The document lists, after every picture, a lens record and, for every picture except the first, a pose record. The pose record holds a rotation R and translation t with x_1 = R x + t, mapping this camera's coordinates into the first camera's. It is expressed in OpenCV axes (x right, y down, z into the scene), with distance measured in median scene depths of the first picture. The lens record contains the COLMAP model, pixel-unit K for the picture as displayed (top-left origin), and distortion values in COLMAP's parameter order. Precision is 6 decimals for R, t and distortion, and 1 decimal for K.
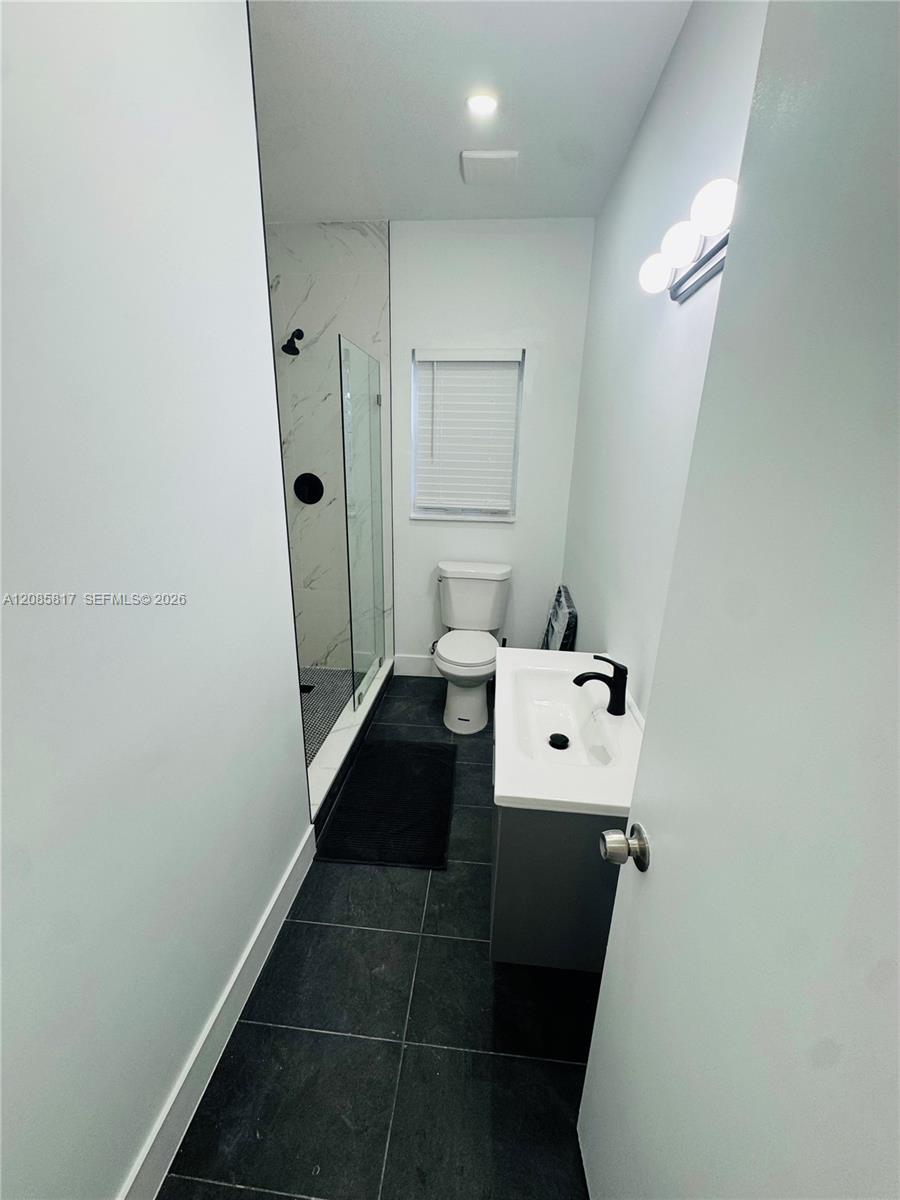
lens RADIAL K [[479.4, 0, 450.0], [0, 479.4, 600.0], [0, 0, 1]] dist [-0.002315, -0.000164]
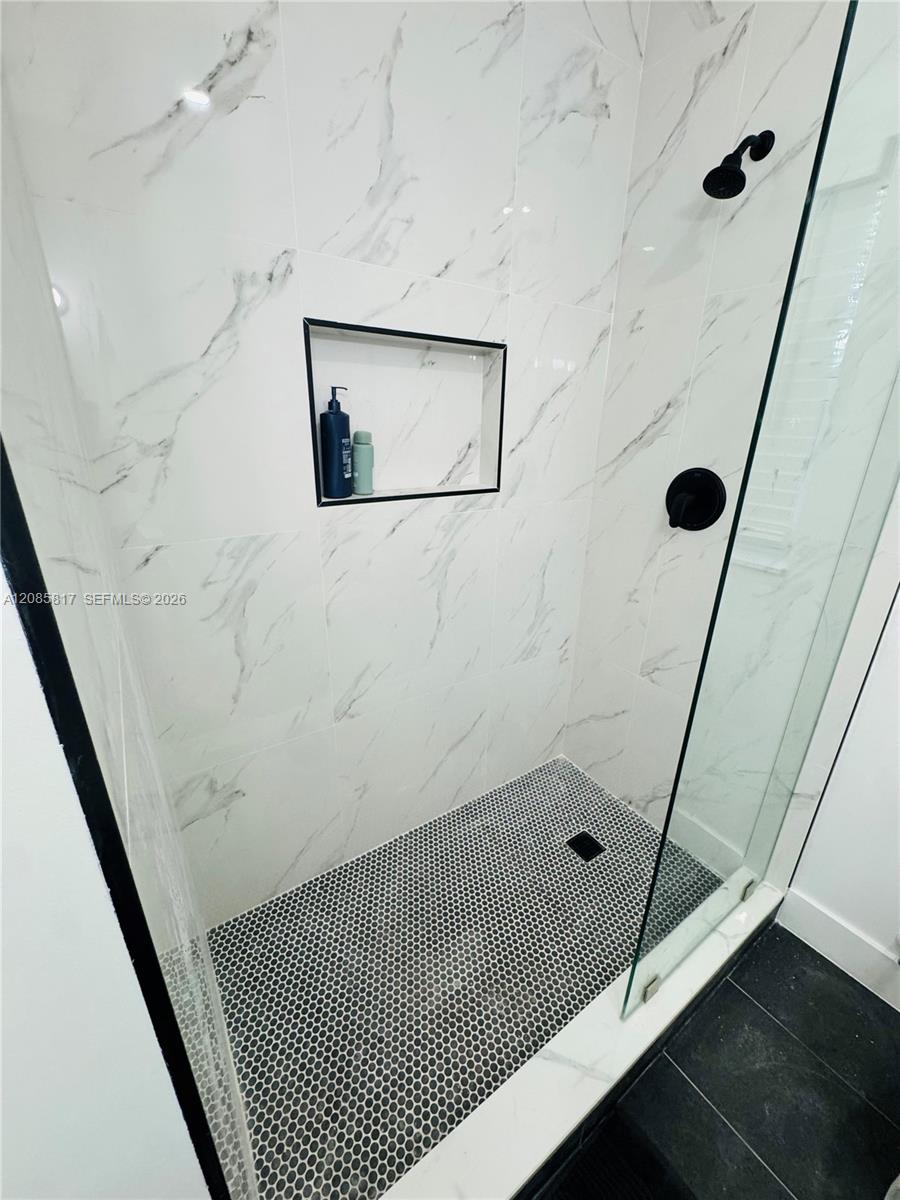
lens RADIAL K [[479.4, 0, 450.0], [0, 479.4, 600.0], [0, 0, 1]] dist [-0.002315, -0.000164]
pose [[0.628408, 0.261783, -0.732512, -0.061165], [-0.227699, 0.962330, 0.148577, -0.141690], [0.743813, 0.073425, 0.664343, 0.468055]]
